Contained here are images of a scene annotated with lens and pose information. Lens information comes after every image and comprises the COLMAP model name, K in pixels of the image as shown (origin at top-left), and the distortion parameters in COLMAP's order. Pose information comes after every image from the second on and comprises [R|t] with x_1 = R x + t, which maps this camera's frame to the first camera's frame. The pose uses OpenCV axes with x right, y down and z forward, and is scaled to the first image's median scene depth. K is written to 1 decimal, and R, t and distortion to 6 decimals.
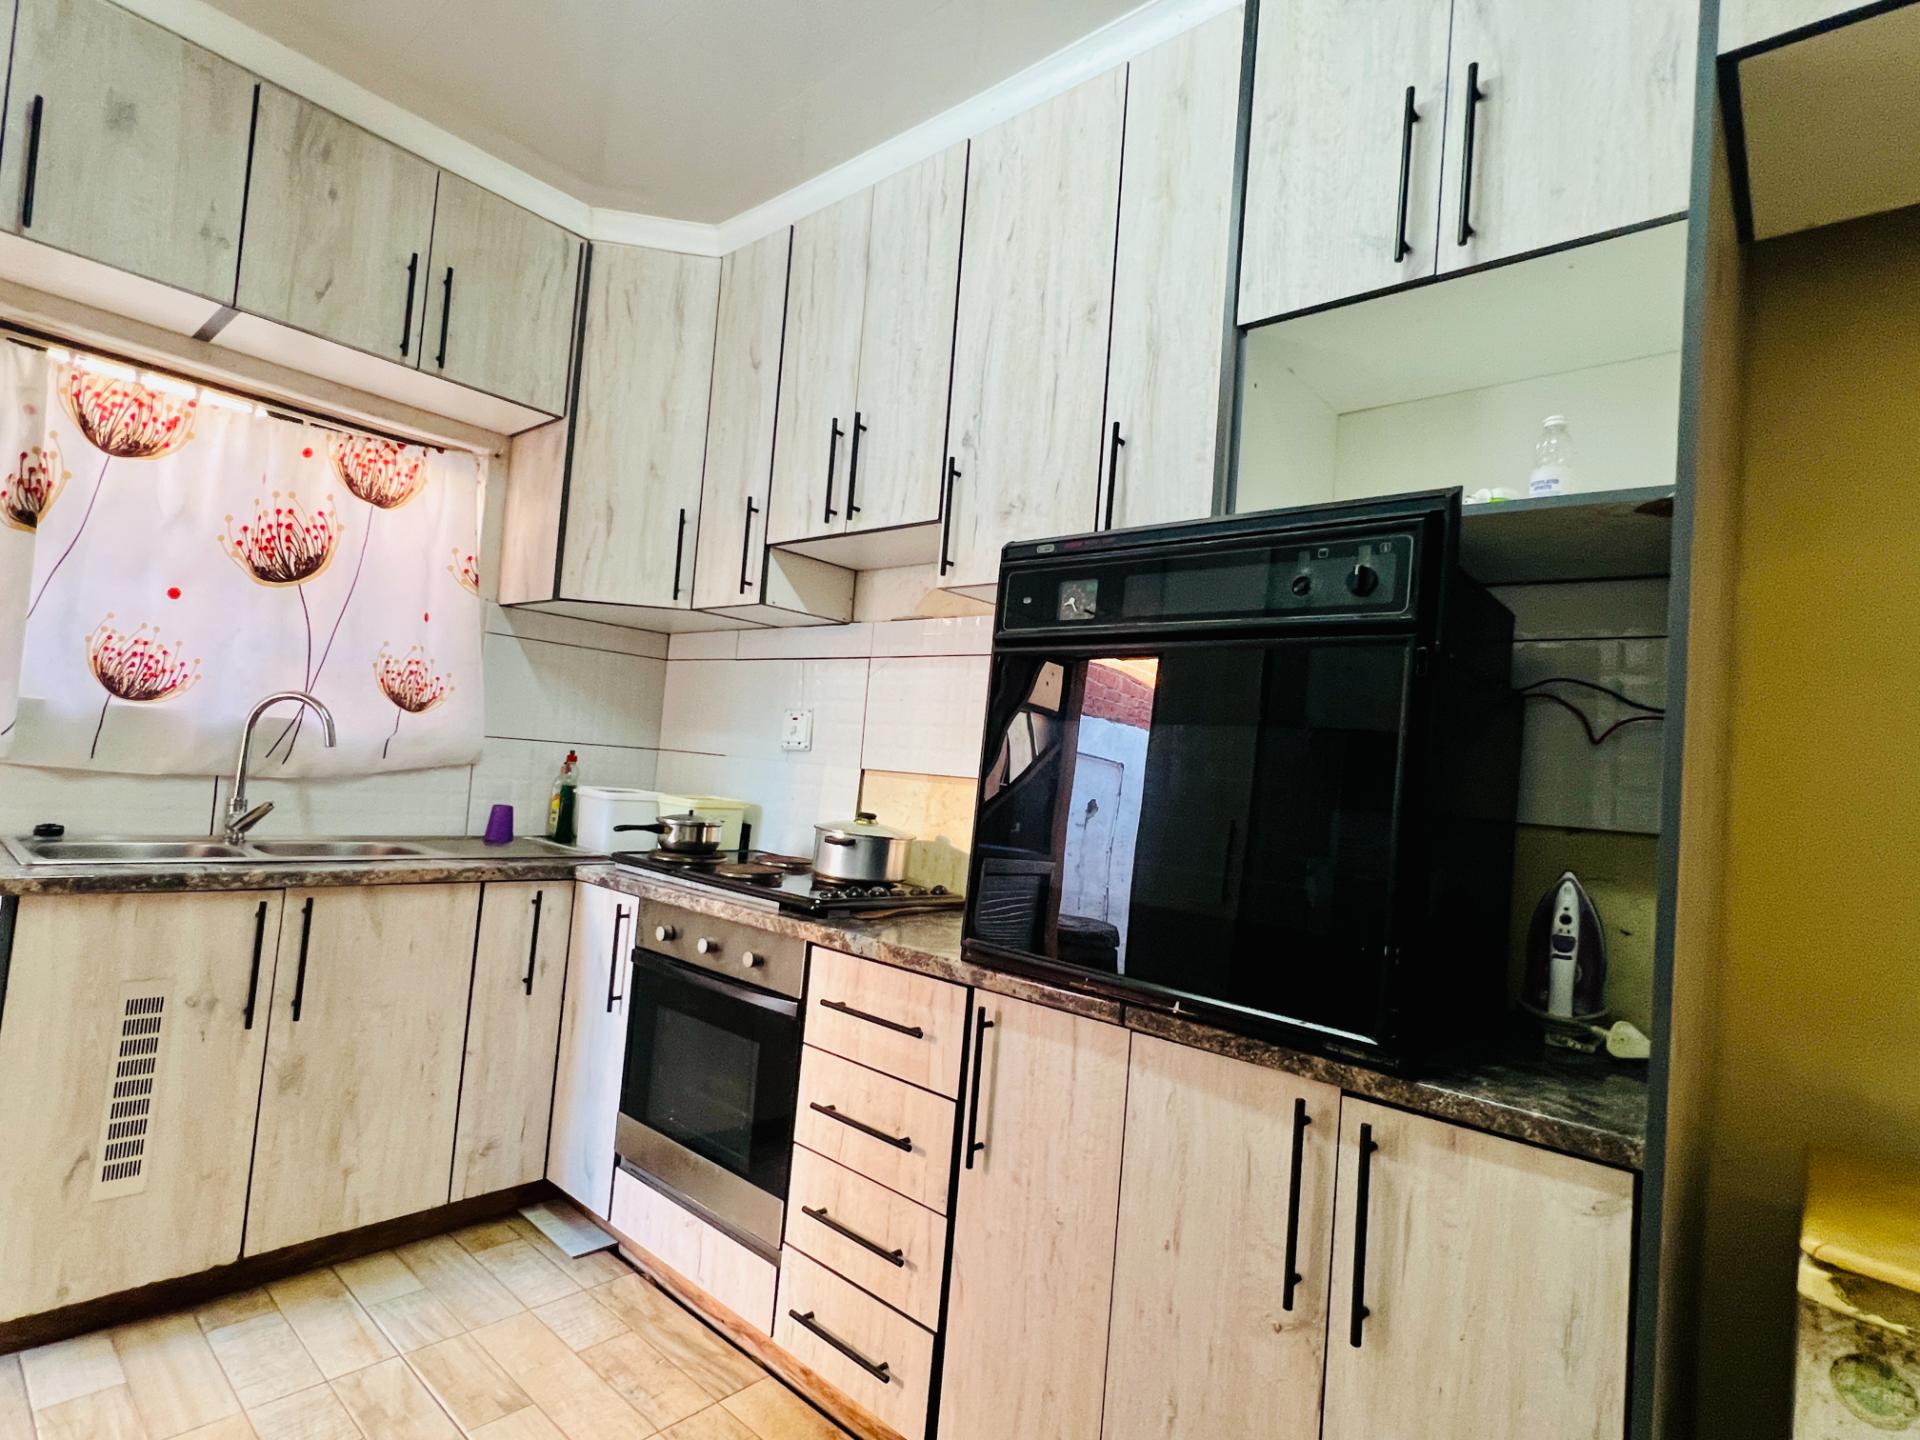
lens RADIAL K [[967.0, 0, 949.2], [0, 967.0, 732.4], [0, 0, 1]] dist [-0.003193, 0.000520]
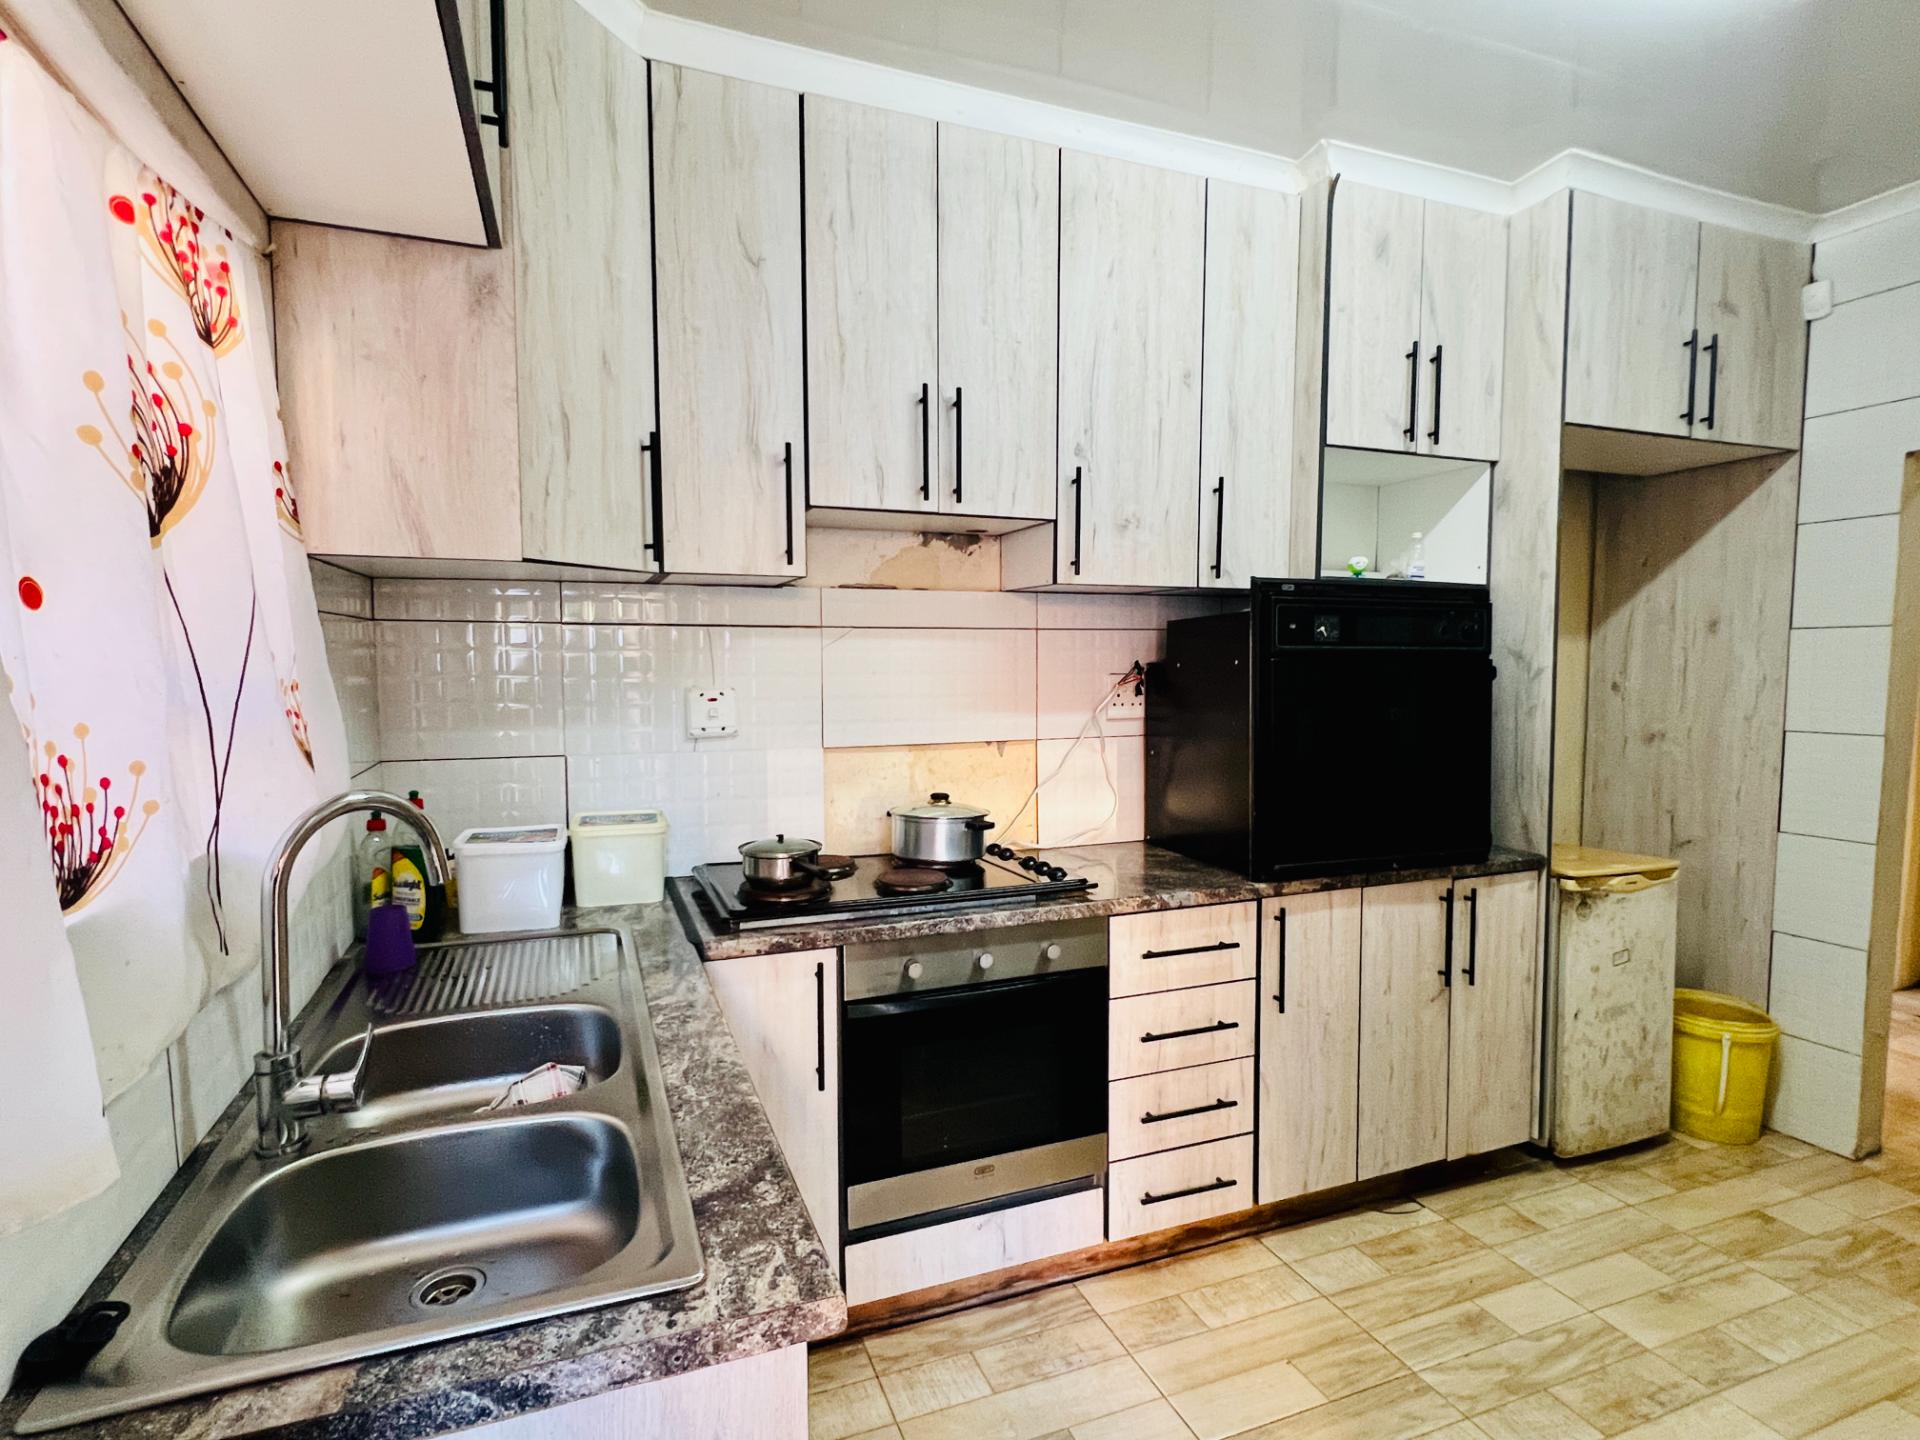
lens RADIAL K [[967.0, 0, 949.2], [0, 967.0, 732.4], [0, 0, 1]] dist [-0.003193, 0.000520]
pose [[0.462671, -0.150813, 0.873608, -1.038600], [0.003806, 0.985753, 0.168157, -0.163453], [-0.886522, -0.074476, 0.456654, 0.575161]]
